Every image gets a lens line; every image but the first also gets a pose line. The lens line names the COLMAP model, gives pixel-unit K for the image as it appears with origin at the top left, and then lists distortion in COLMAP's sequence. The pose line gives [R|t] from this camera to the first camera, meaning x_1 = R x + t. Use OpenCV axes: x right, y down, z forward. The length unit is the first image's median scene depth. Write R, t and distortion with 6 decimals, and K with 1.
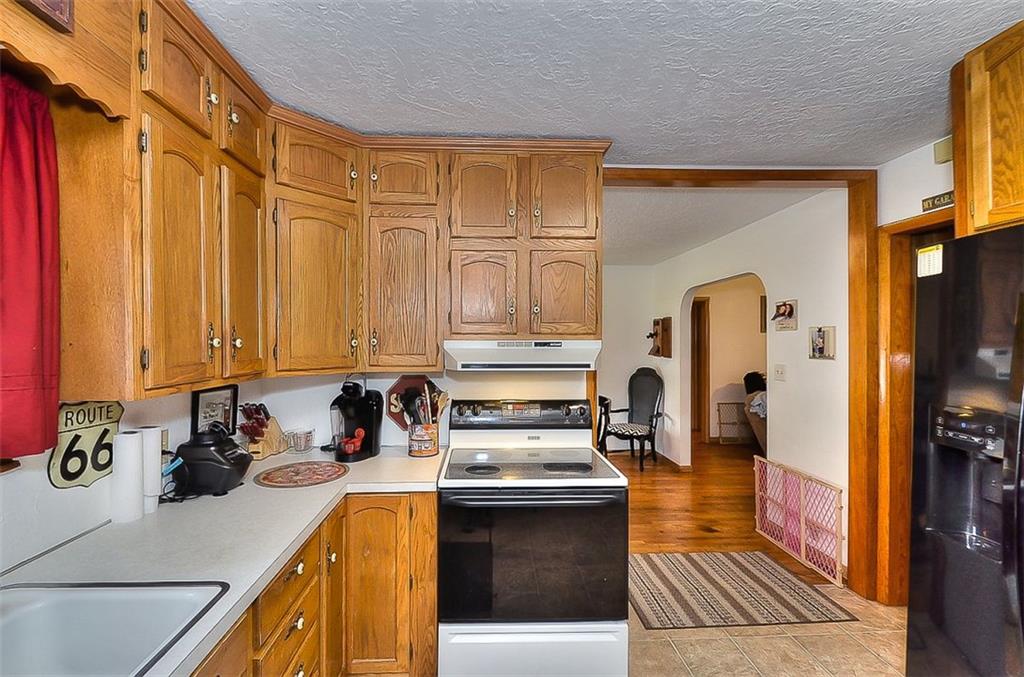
lens RADIAL K [[443.0, 0, 495.4], [0, 443.0, 340.8], [0, 0, 1]] dist [0.021941, -0.016264]
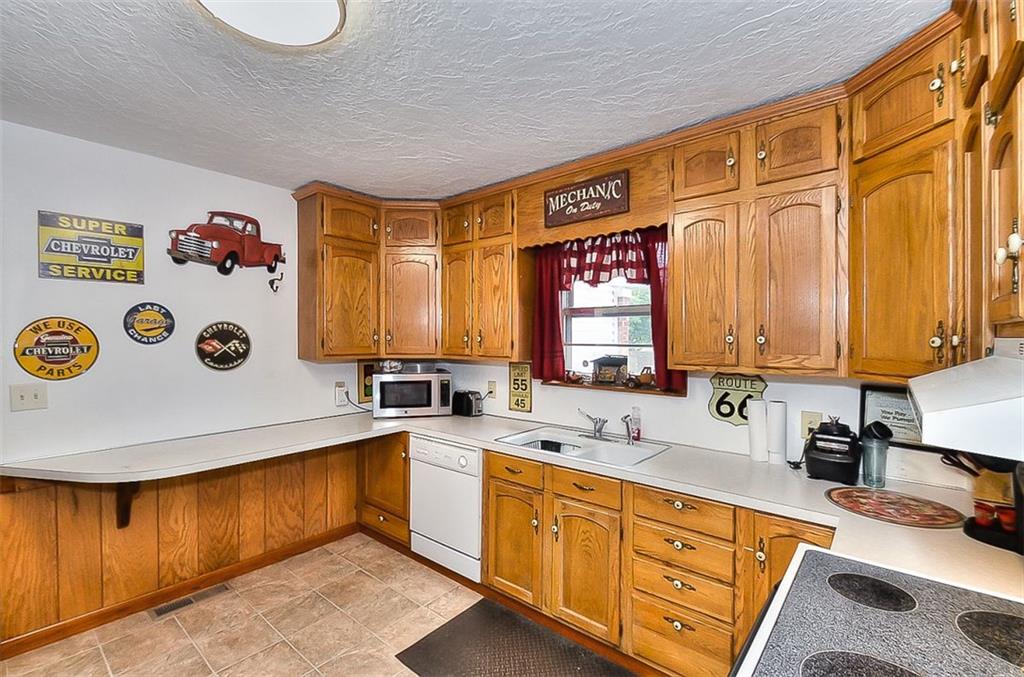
lens RADIAL K [[465.4, 0, 512.0], [0, 465.4, 338.5], [0, 0, 1]] dist [0.000087, 0.000168]
pose [[-0.664201, 0.000306, -0.747554, 0.625151], [-0.003730, 0.999986, 0.003724, -0.000520], [0.747545, 0.005262, -0.664191, 1.023160]]
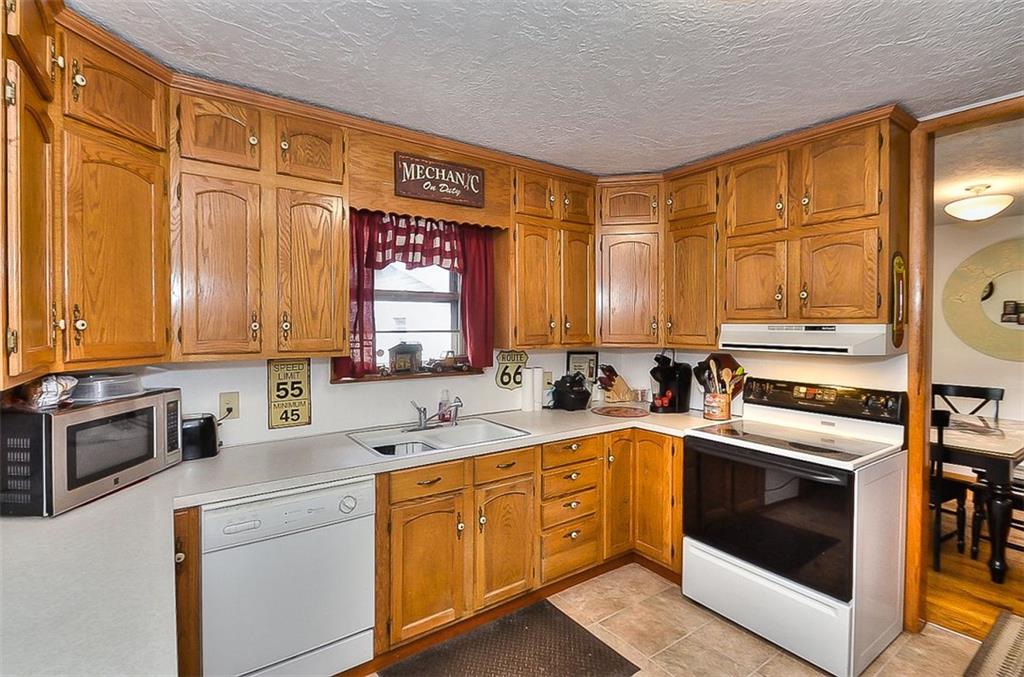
lens RADIAL K [[470.3, 0, 505.6], [0, 470.3, 325.8], [0, 0, 1]] dist [0.001263, 0.000254]
pose [[0.554878, 0.006491, -0.831906, 0.666153], [-0.003447, 0.999979, 0.005503, -0.001485], [0.831925, -0.000186, 0.554889, -0.207353]]
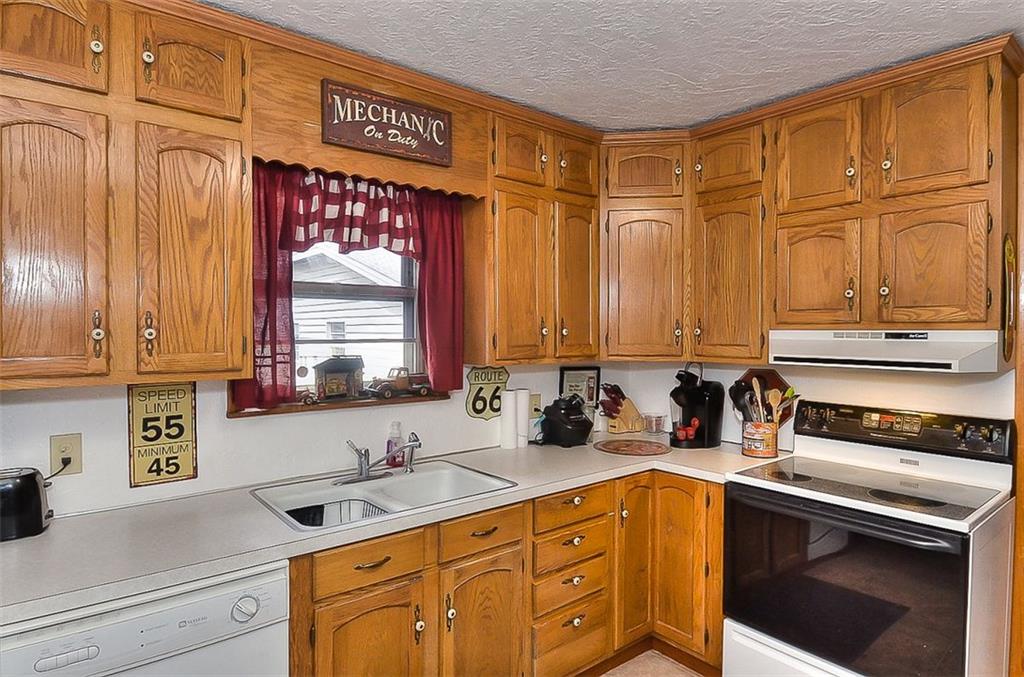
lens RADIAL K [[564.3, 0, 508.6], [0, 564.3, 333.0], [0, 0, 1]] dist [-0.008340, -0.001620]
pose [[0.612857, 0.007063, -0.790163, 0.497598], [-0.003004, 0.999974, 0.006608, -0.001384], [0.790188, -0.001676, 0.612862, -0.126494]]
